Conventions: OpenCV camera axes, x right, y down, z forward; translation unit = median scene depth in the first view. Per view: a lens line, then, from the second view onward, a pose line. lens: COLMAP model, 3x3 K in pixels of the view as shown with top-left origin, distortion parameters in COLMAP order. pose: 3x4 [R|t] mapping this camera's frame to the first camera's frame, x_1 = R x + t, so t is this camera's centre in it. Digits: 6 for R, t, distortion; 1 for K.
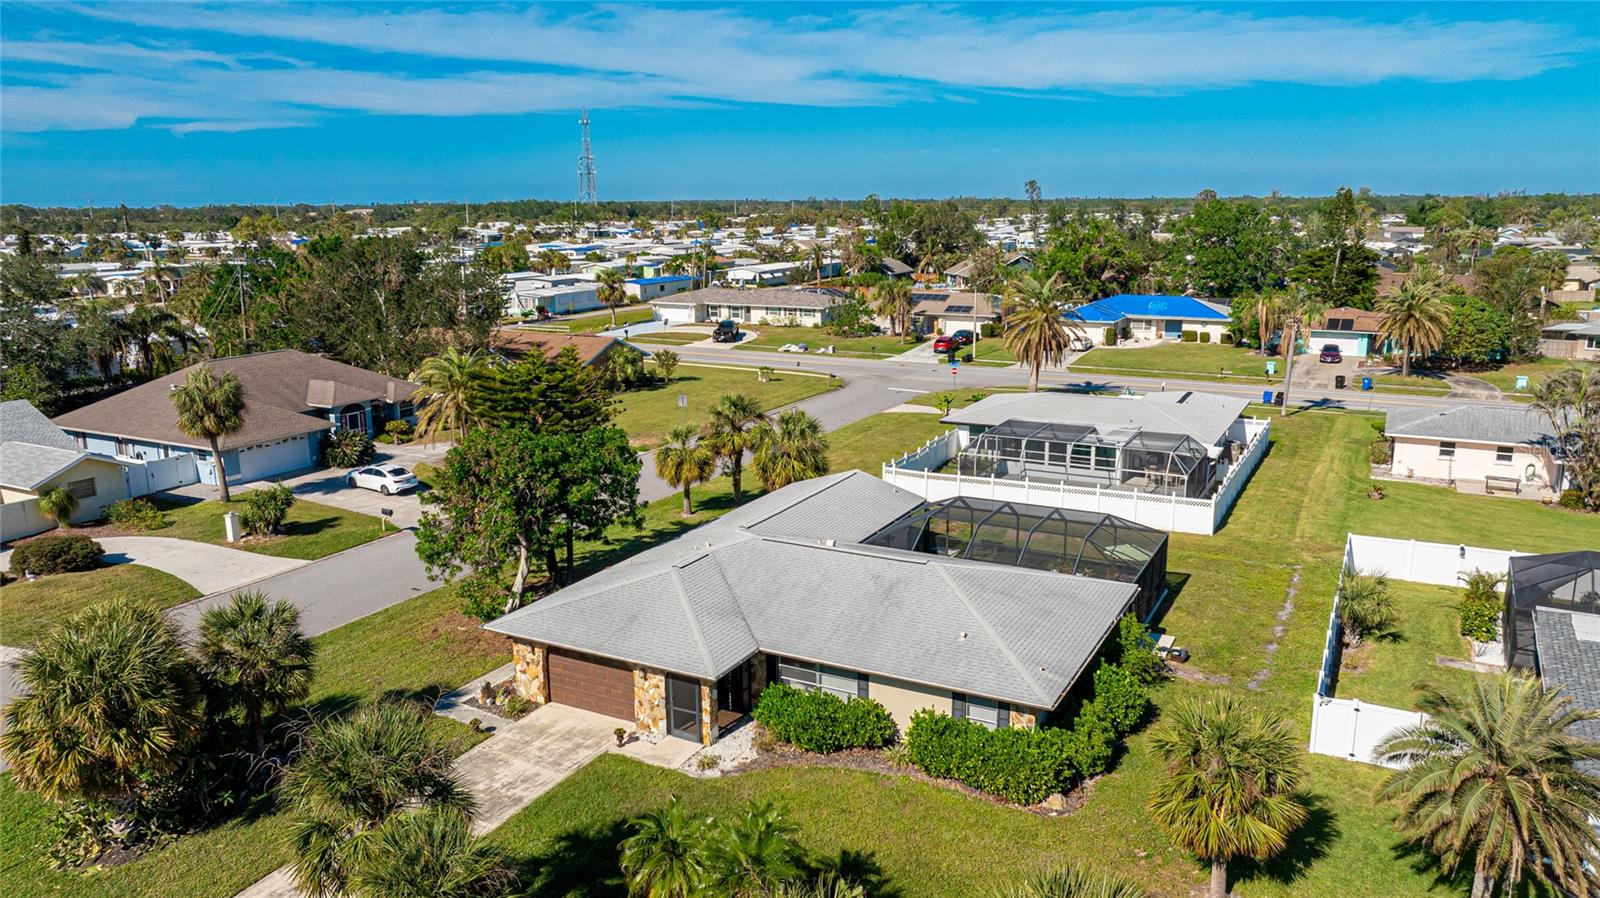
lens RADIAL K [[1148.6, 0, 806.3], [0, 1148.6, 328.8], [0, 0, 1]] dist [-0.019677, 0.009282]
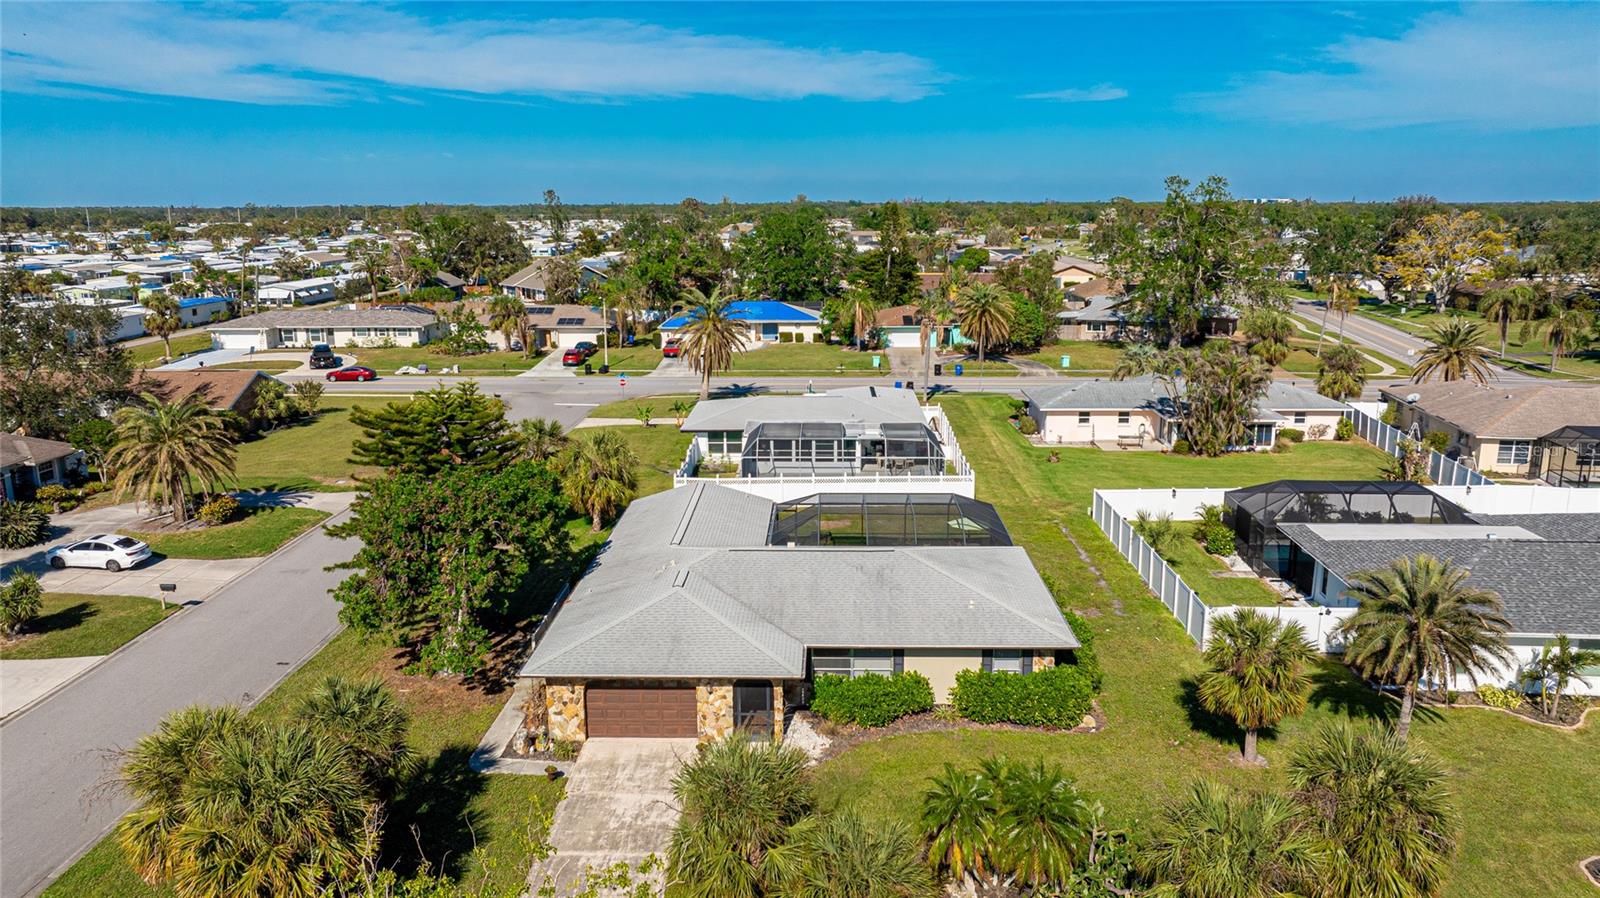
lens RADIAL K [[1148.6, 0, 806.3], [0, 1148.6, 328.8], [0, 0, 1]] dist [-0.019677, 0.009282]
pose [[0.894669, -0.046562, 0.444297, -0.242655], [0.048720, 0.998791, 0.006566, -0.013528], [-0.444065, 0.015772, 0.895856, 0.009073]]
